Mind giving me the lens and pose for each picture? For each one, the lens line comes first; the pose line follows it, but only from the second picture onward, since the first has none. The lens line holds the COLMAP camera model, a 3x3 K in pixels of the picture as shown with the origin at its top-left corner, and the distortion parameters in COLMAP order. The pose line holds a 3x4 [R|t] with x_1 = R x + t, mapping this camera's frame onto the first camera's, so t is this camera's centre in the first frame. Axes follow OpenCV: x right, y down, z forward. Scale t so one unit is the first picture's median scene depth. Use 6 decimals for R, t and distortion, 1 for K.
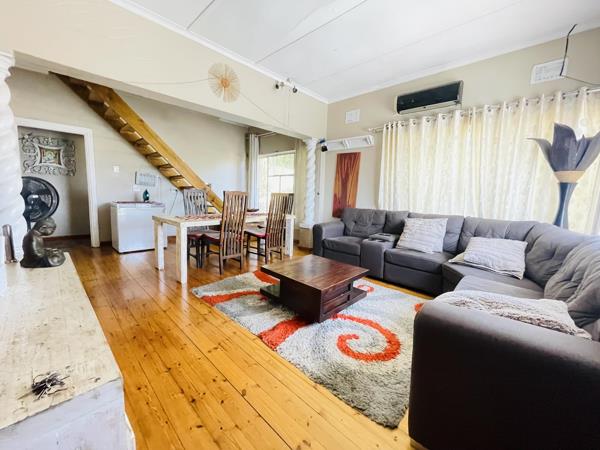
lens RADIAL K [[243.8, 0, 300.7], [0, 243.8, 223.3], [0, 0, 1]] dist [-0.000864, 0.000624]
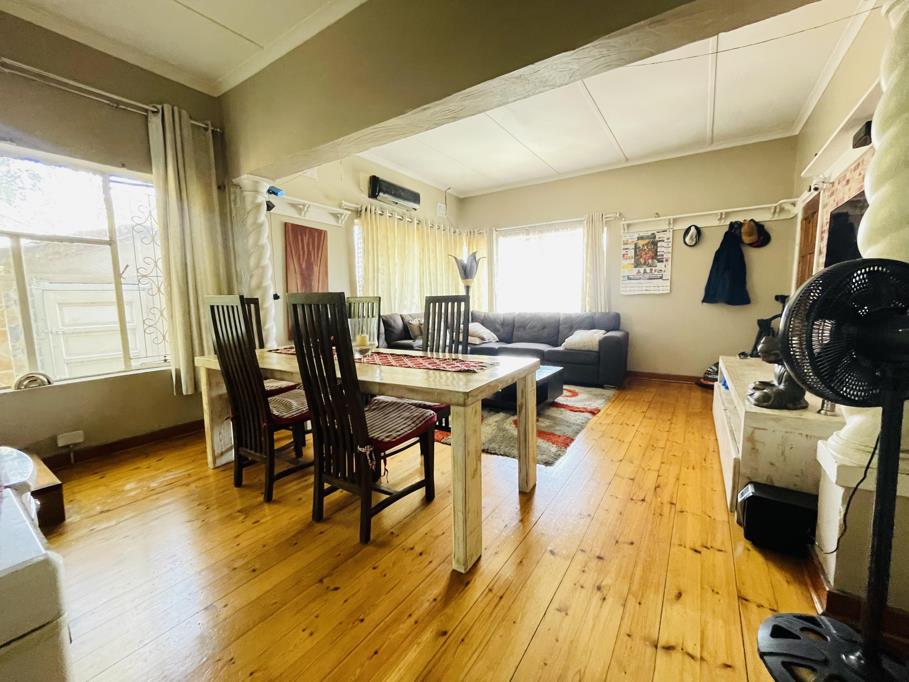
lens RADIAL K [[369.3, 0, 455.6], [0, 369.3, 338.4], [0, 0, 1]] dist [-0.000864, 0.000624]
pose [[-0.181361, -0.136482, 0.973900, -1.047913], [0.122123, 0.979531, 0.160013, -0.165505], [-0.975804, 0.147956, -0.160982, 1.117974]]
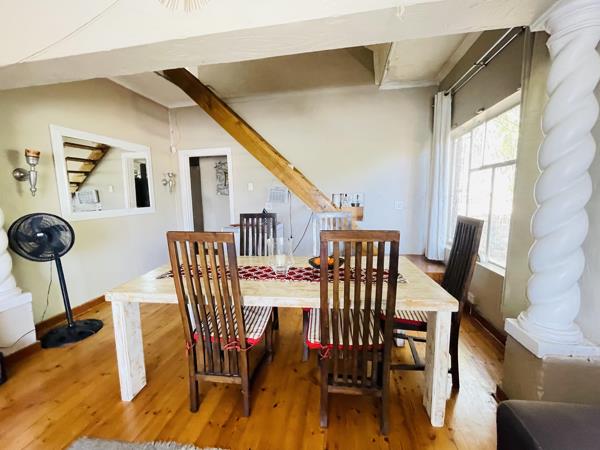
lens RADIAL K [[243.8, 0, 300.7], [0, 243.8, 223.3], [0, 0, 1]] dist [-0.000864, 0.000624]
pose [[0.559448, 0.054038, -0.827102, 0.148277], [-0.055714, 0.998067, 0.027523, -0.165603], [0.826991, 0.030683, 0.561377, 0.903560]]
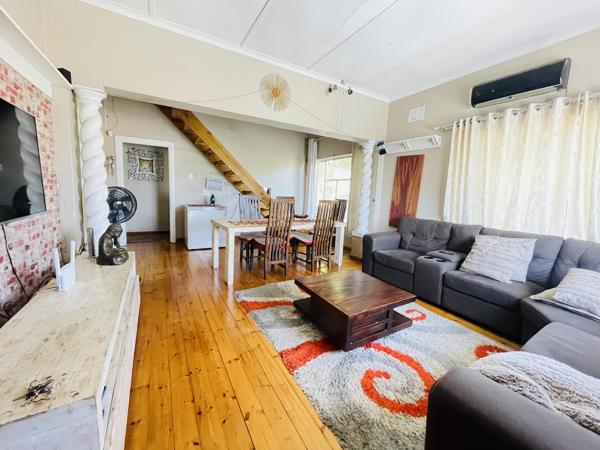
lens RADIAL K [[243.8, 0, 300.7], [0, 243.8, 223.3], [0, 0, 1]] dist [-0.000864, 0.000624]
pose [[0.961613, 0.044110, -0.270842, 0.086022], [-0.044784, 0.998990, 0.003693, -0.036885], [0.270731, 0.008578, 0.962617, 0.050742]]
